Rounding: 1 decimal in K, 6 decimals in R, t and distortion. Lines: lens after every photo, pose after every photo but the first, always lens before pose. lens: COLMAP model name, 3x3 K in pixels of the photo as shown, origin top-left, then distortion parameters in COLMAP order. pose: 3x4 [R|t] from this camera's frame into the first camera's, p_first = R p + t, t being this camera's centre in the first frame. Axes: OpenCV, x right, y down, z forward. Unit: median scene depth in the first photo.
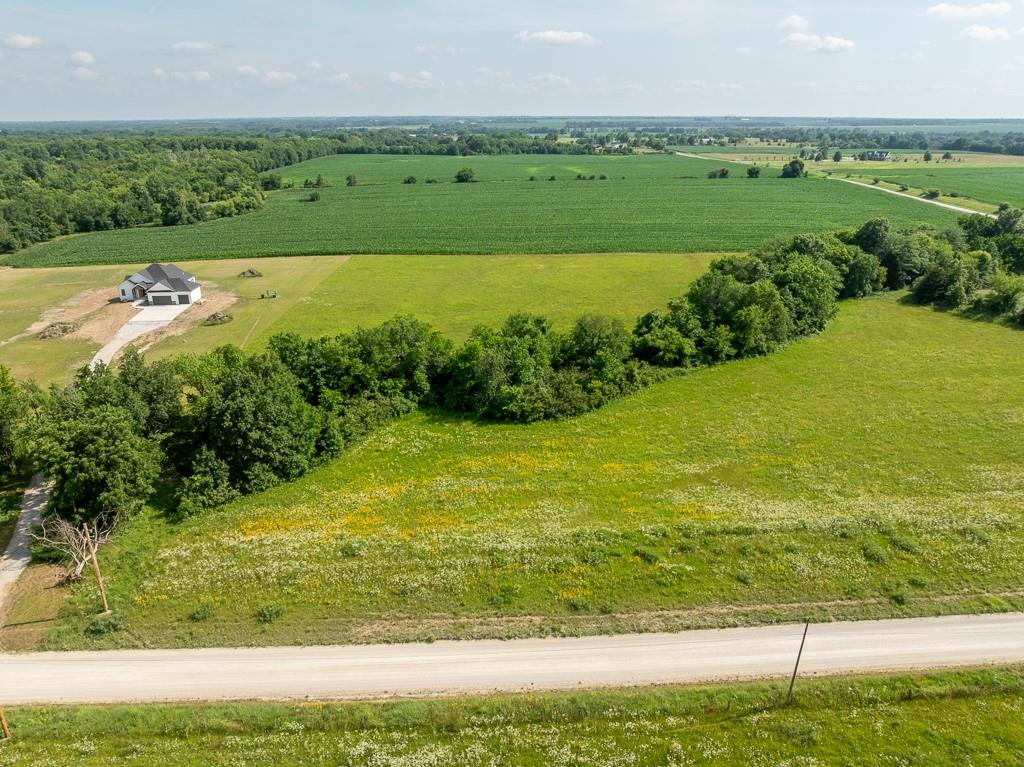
lens RADIAL K [[721.7, 0, 513.8], [0, 721.7, 378.0], [0, 0, 1]] dist [-0.051574, 0.022619]
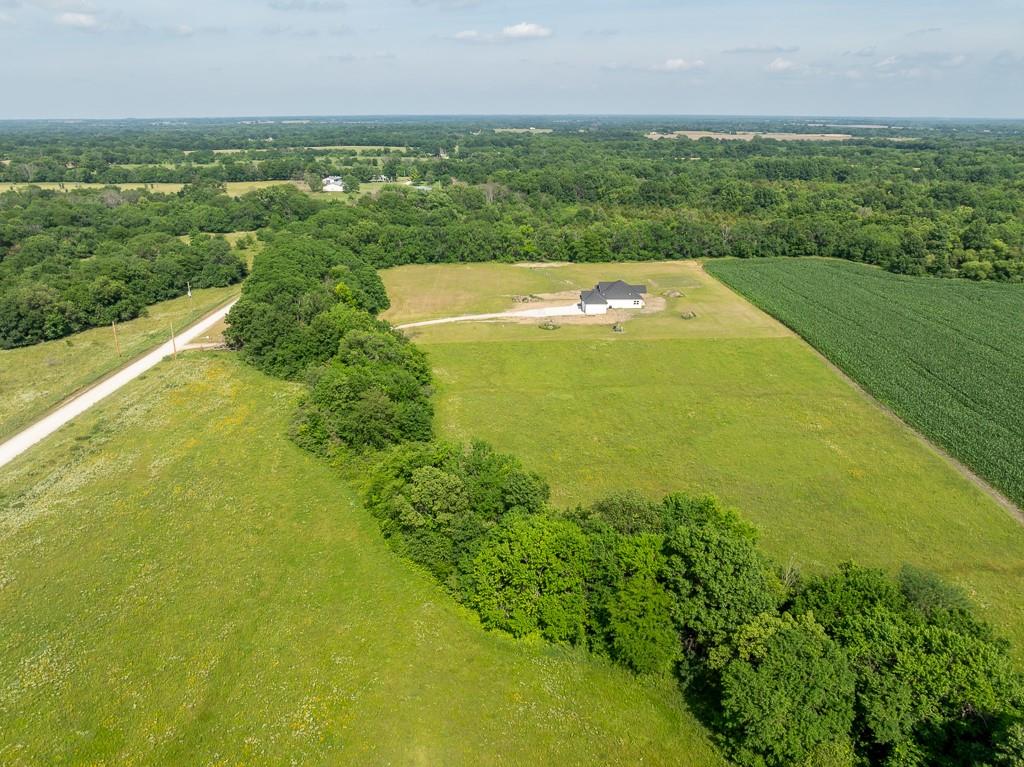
lens RADIAL K [[721.7, 0, 513.8], [0, 721.7, 378.0], [0, 0, 1]] dist [-0.051574, 0.022619]
pose [[-0.037887, 0.349503, -0.936169, 1.034291], [-0.339702, 0.876543, 0.340991, -0.508658], [0.939770, 0.330938, 0.085517, 1.017518]]
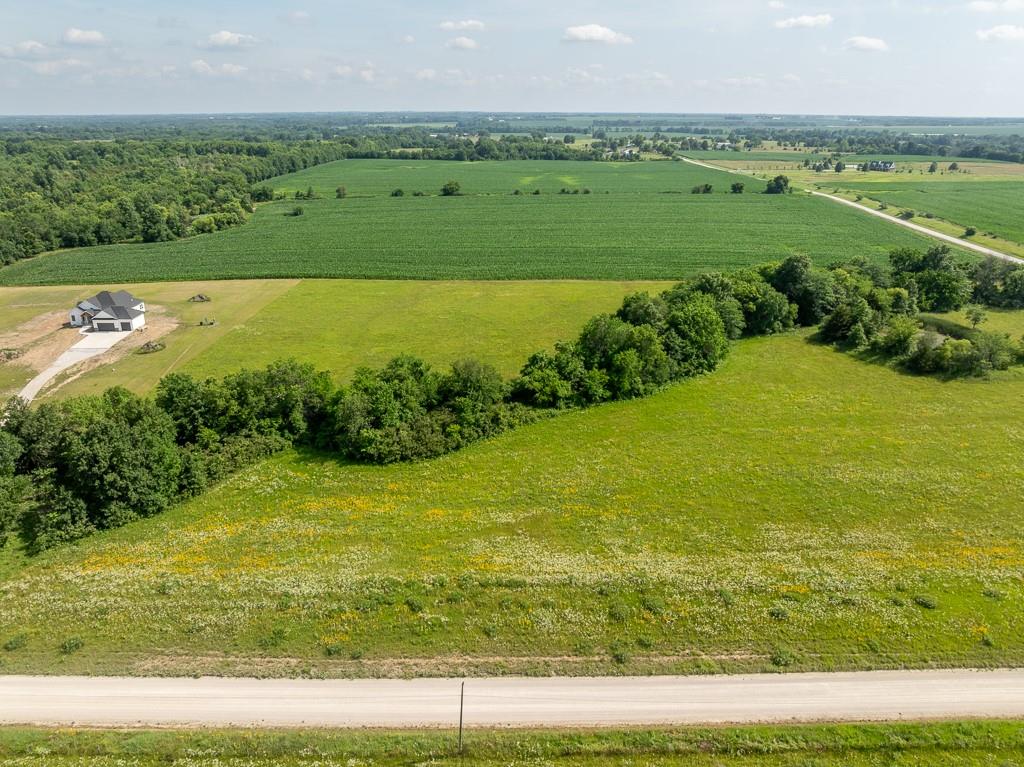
lens RADIAL K [[718.4, 0, 512.0], [0, 718.4, 383.5], [0, 0, 1]] dist [-0.039262, 0.006954]
pose [[0.998928, 0.020008, -0.041742, 0.207468], [-0.019453, 0.999717, 0.013661, -0.063463], [0.042003, -0.012834, 0.999035, -0.055055]]
